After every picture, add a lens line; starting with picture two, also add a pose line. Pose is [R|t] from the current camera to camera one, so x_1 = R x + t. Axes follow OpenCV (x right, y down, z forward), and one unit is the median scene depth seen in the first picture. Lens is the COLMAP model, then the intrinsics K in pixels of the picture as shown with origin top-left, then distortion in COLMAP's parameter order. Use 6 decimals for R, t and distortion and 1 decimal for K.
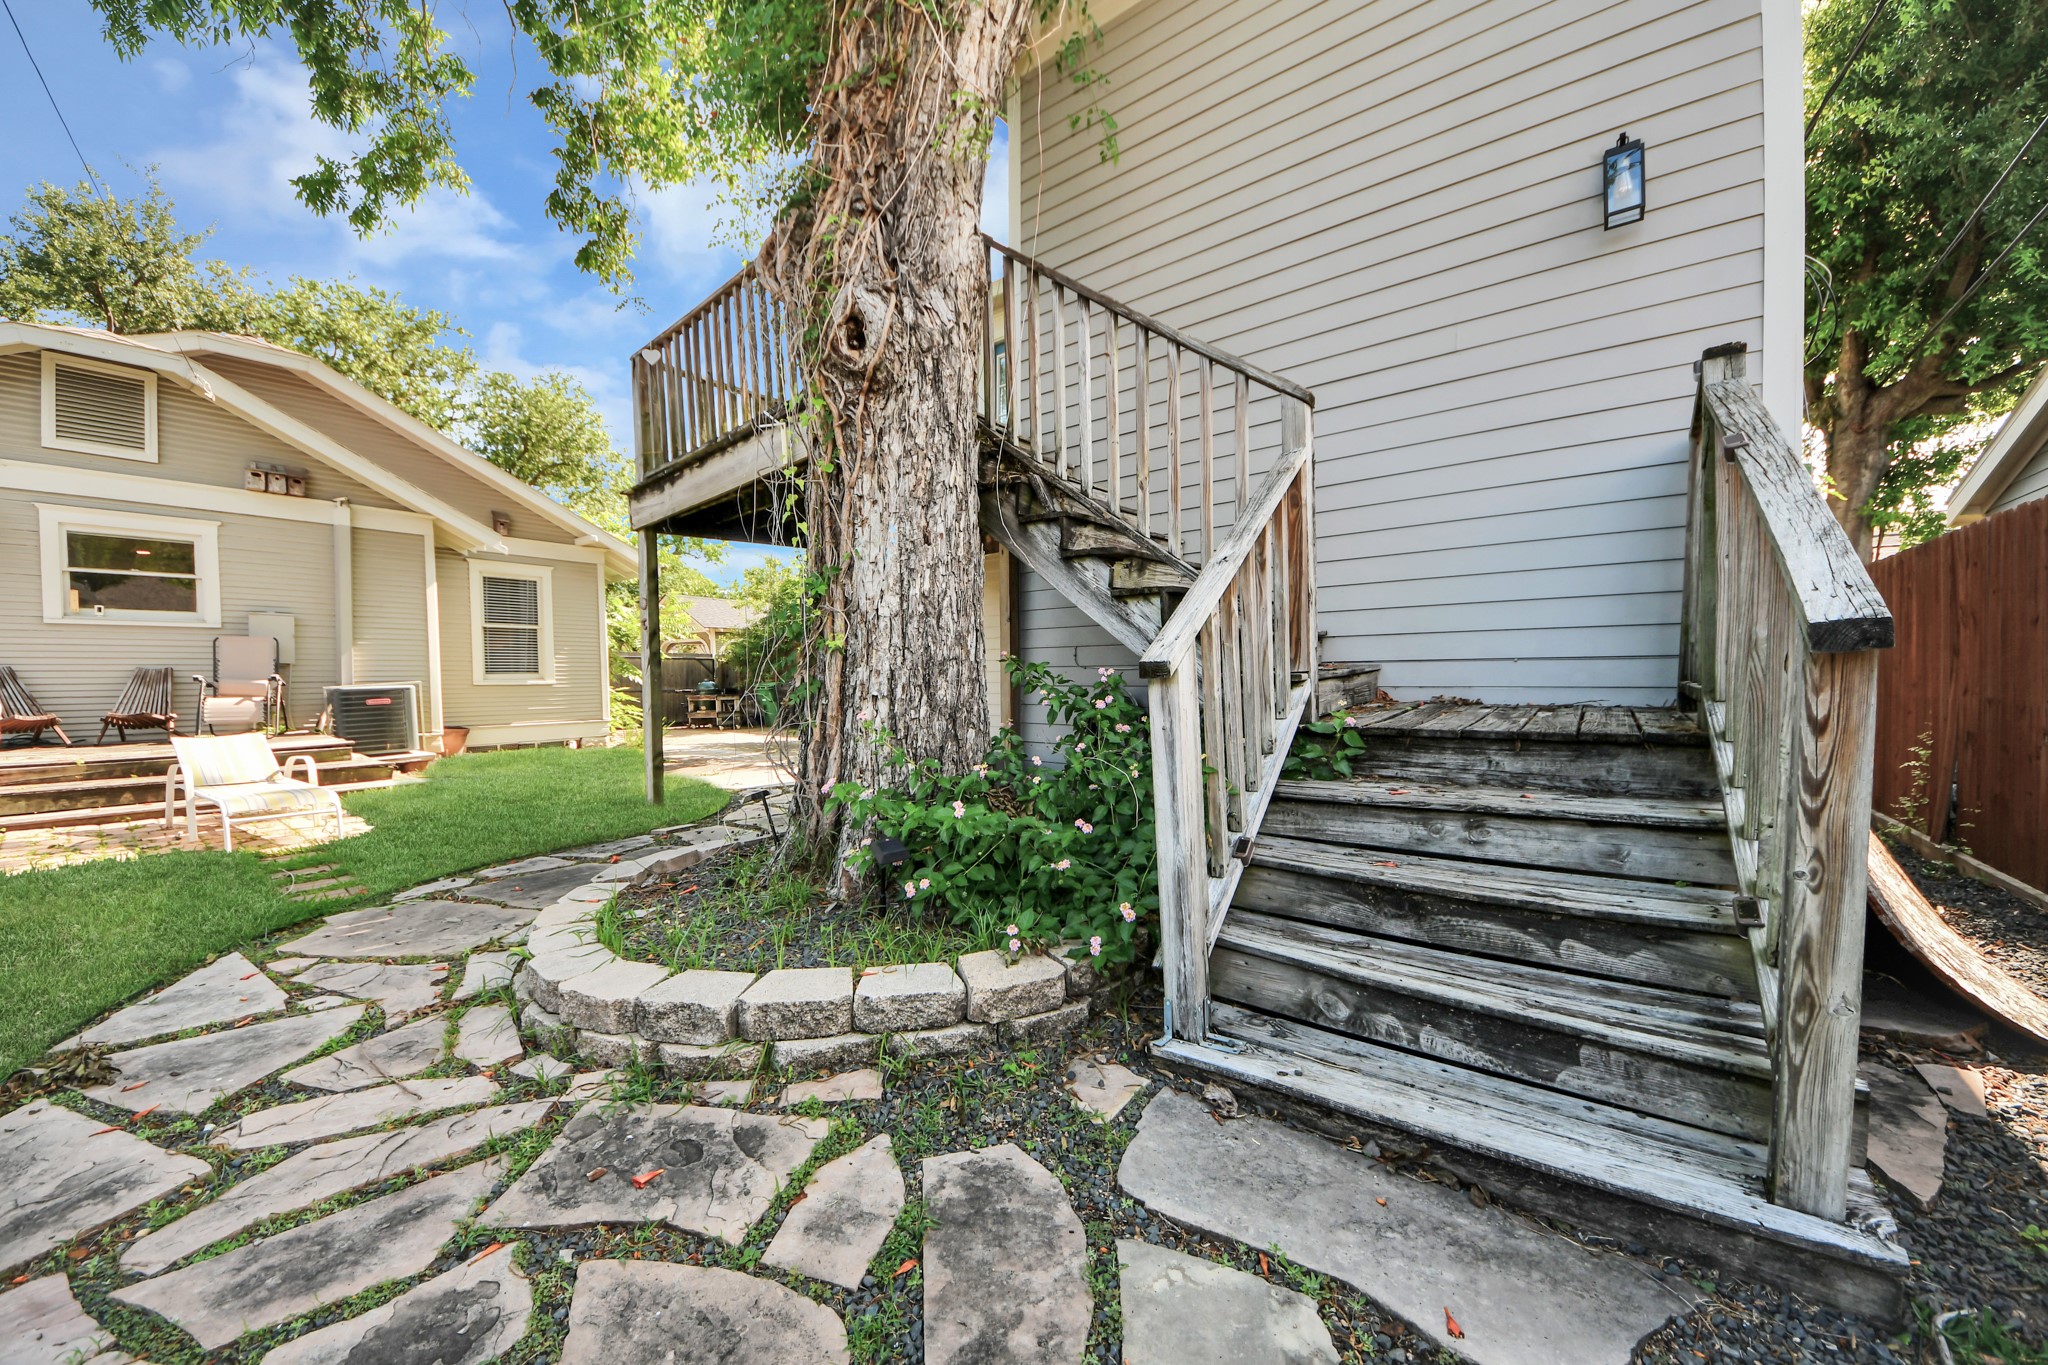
lens RADIAL K [[734.5, 0, 1015.9], [0, 734.5, 698.4], [0, 0, 1]] dist [0.011393, -0.011504]
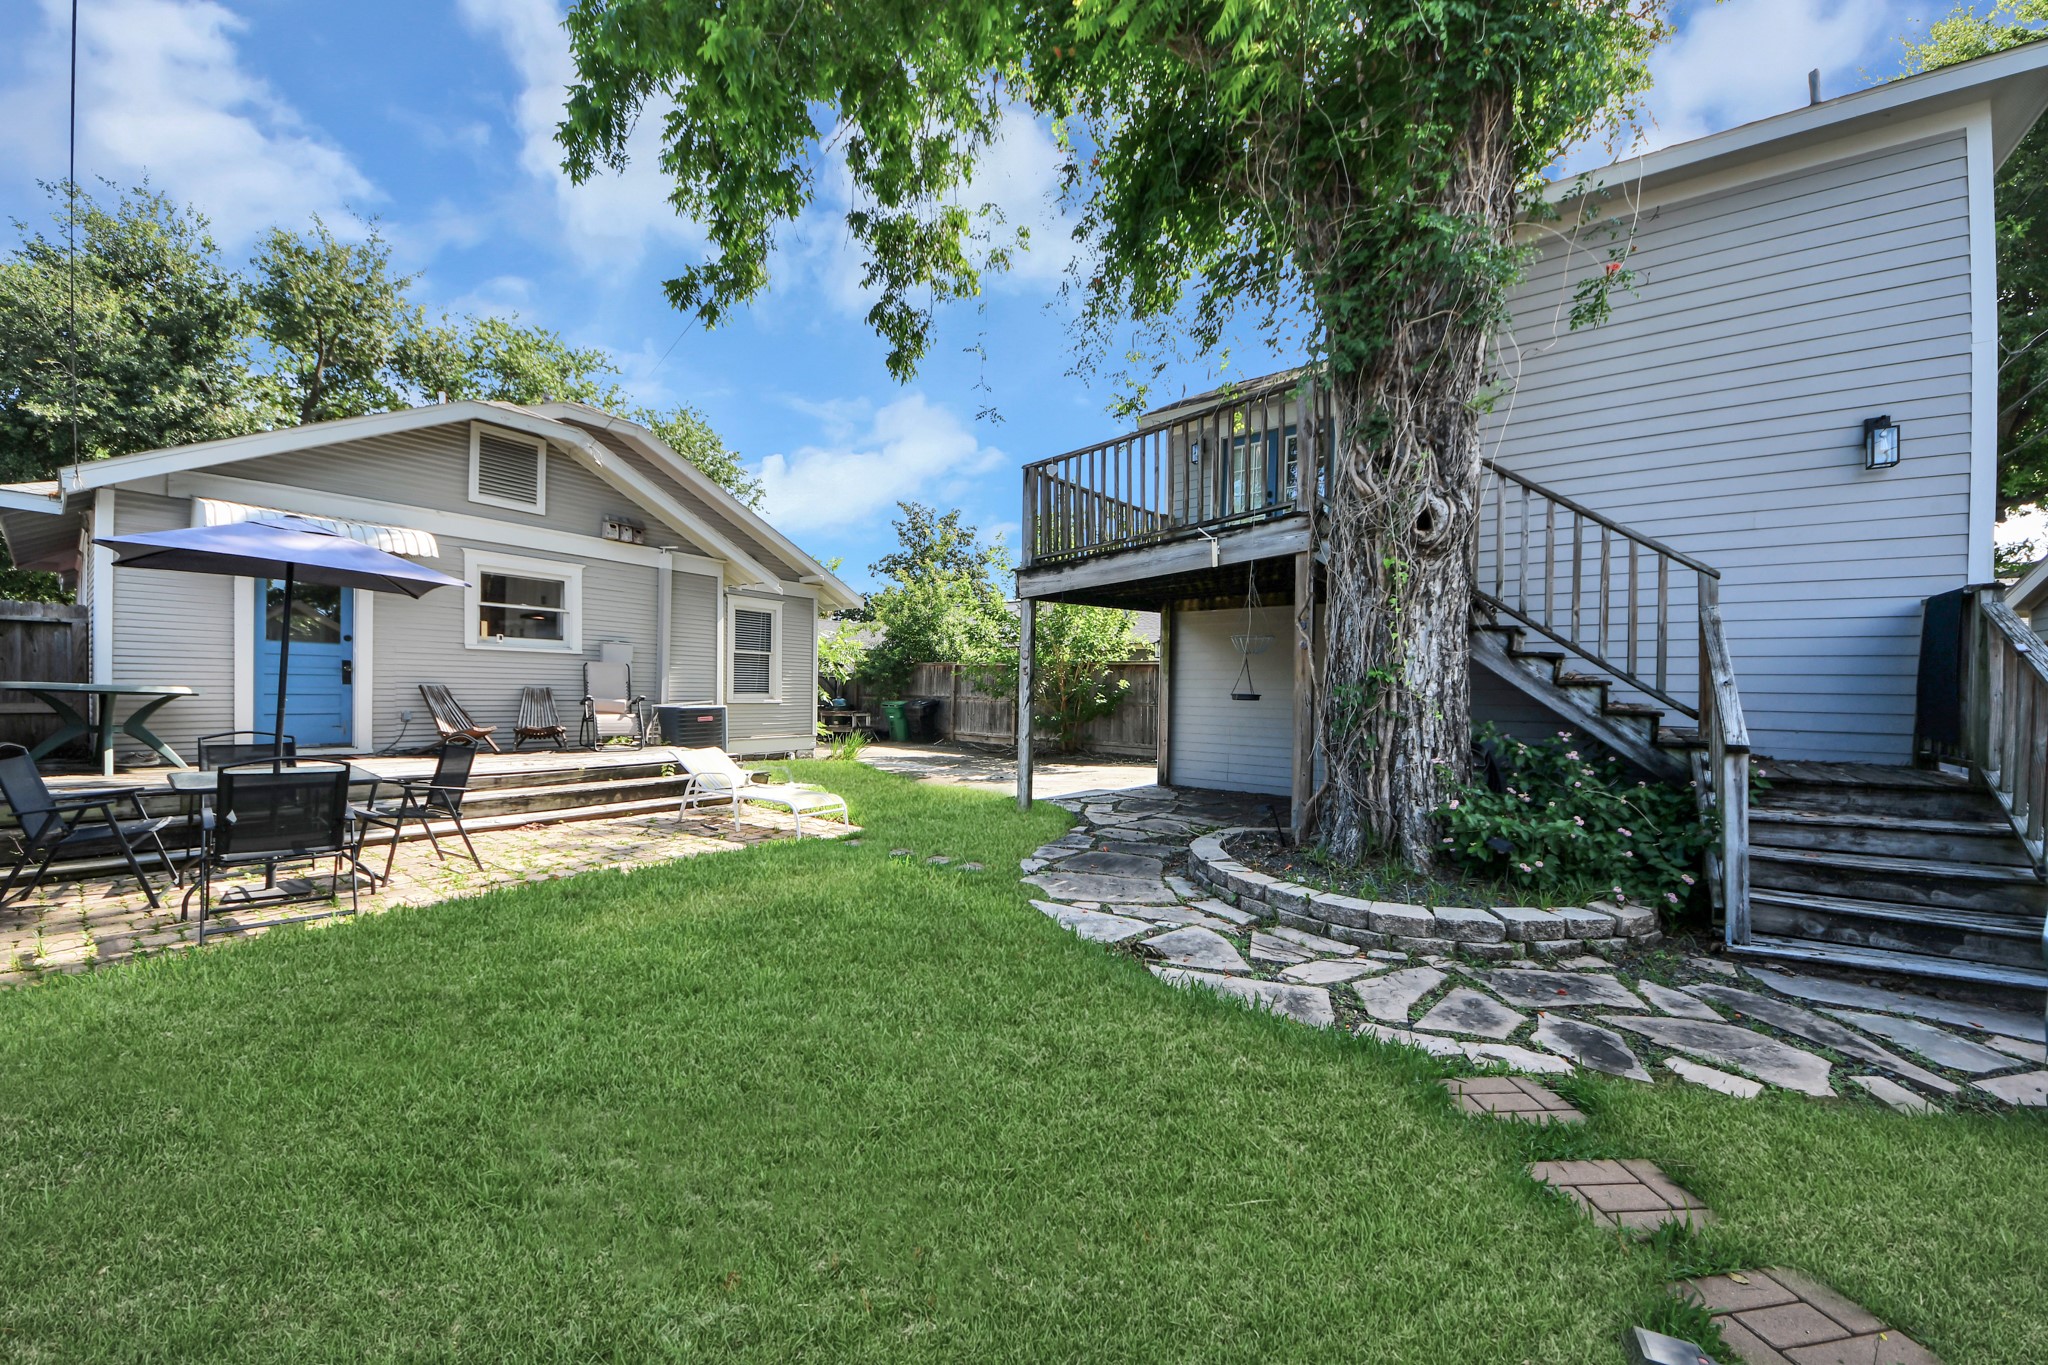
lens RADIAL K [[724.9, 0, 1017.8], [0, 724.9, 700.6], [0, 0, 1]] dist [0.030185, -0.022730]
pose [[0.999476, 0.027655, 0.016835, -1.084031], [-0.027349, 0.999461, -0.018163, -0.049678], [-0.017328, 0.017693, 0.999693, -0.550197]]
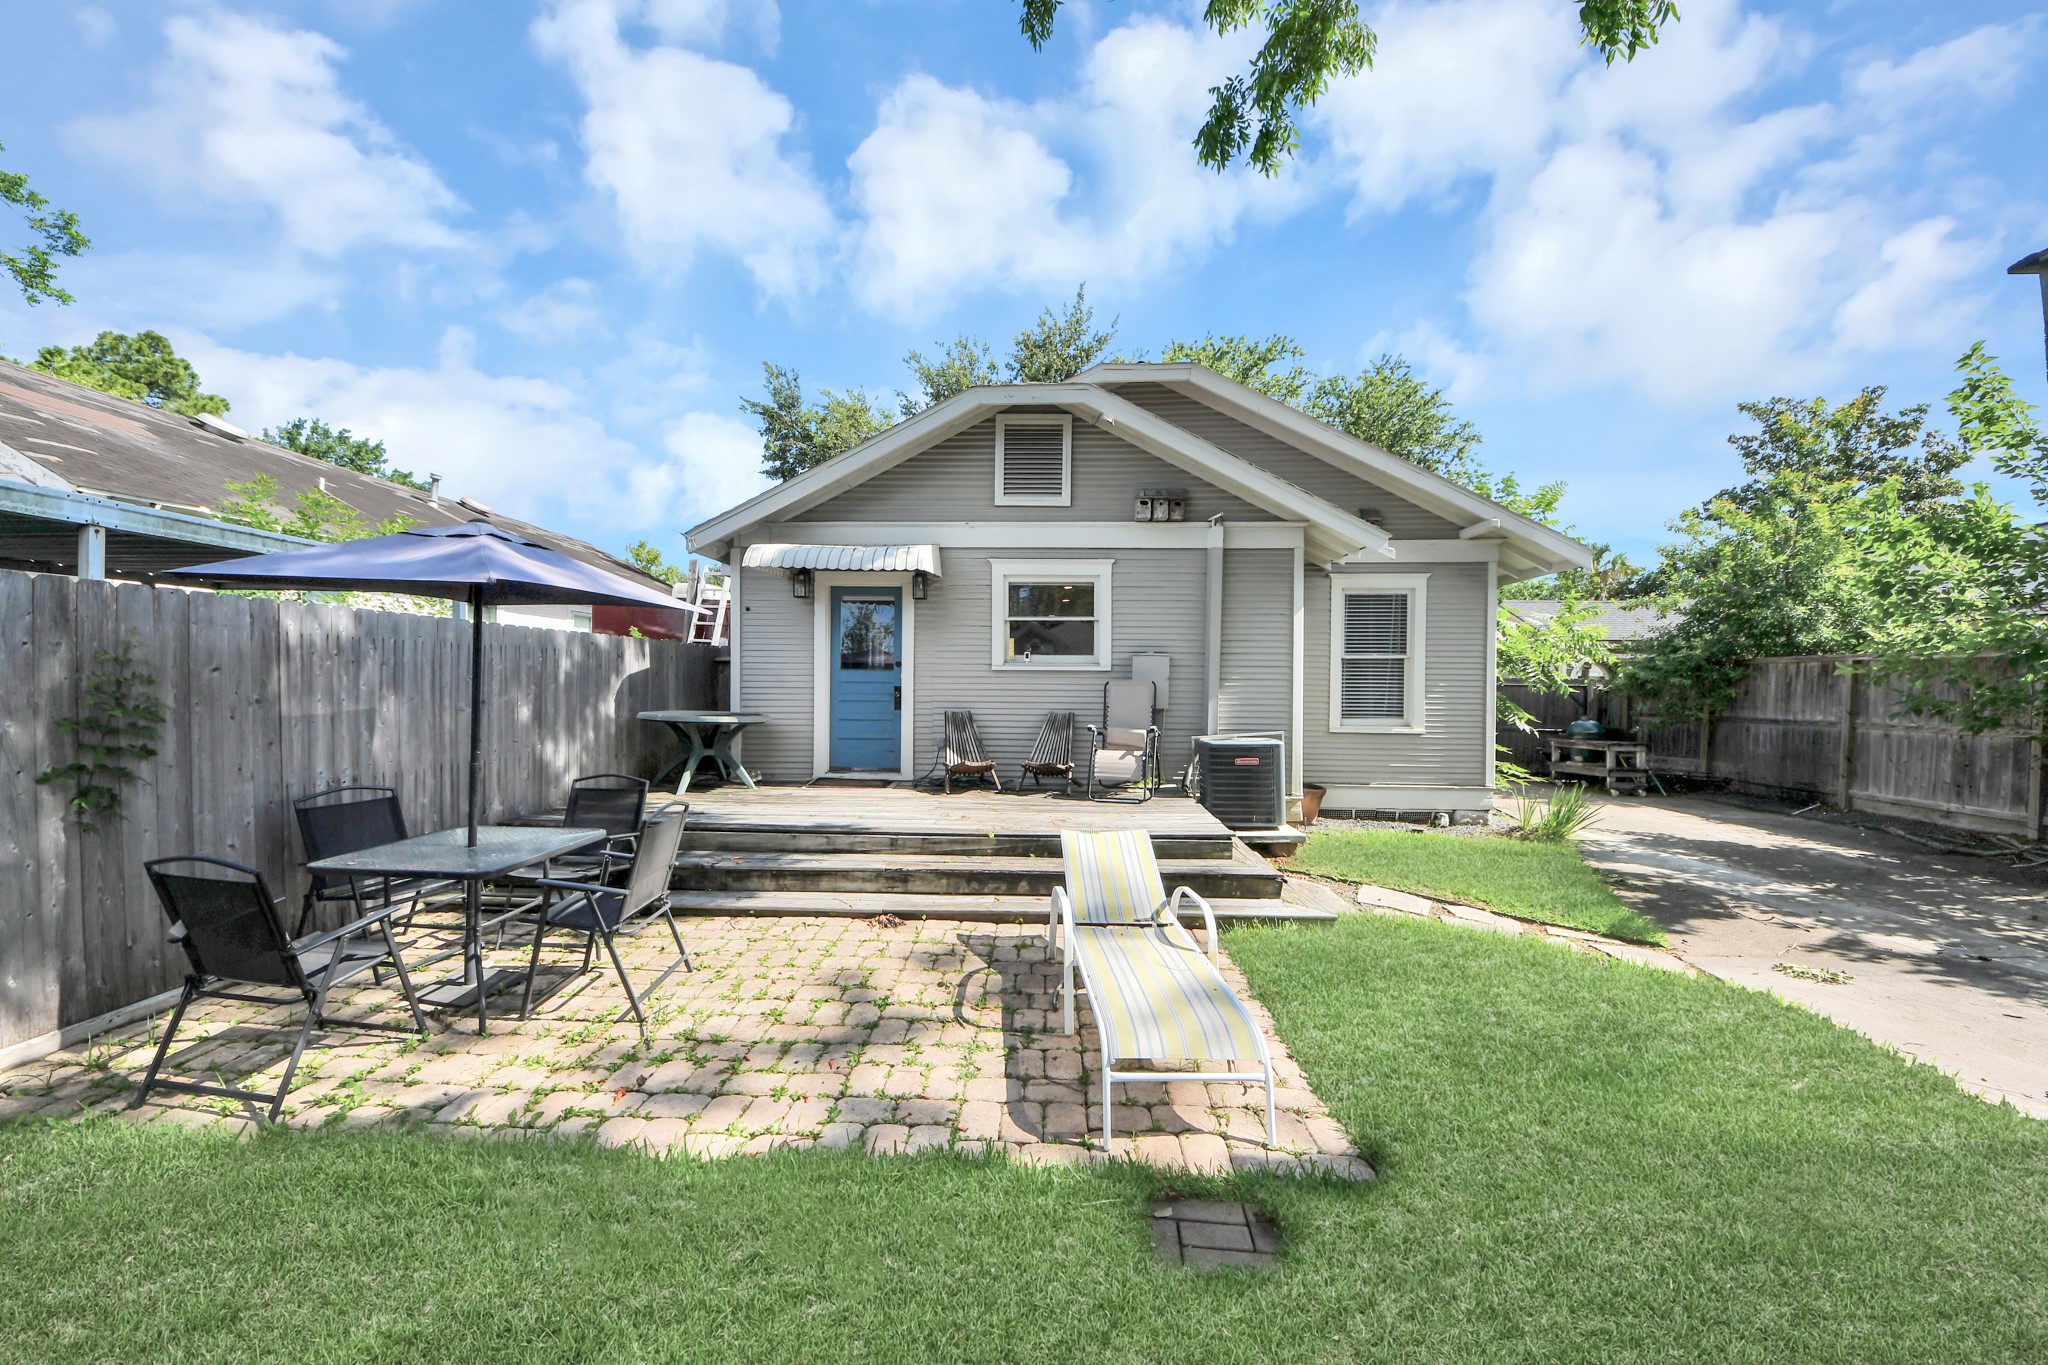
lens RADIAL K [[734.5, 0, 1015.9], [0, 734.5, 698.4], [0, 0, 1]] dist [0.011393, -0.011504]
pose [[0.582242, 0.025268, -0.812623, -1.051839], [-0.038931, 0.999237, 0.003177, -0.162326], [0.812083, 0.029786, 0.582782, 0.951890]]
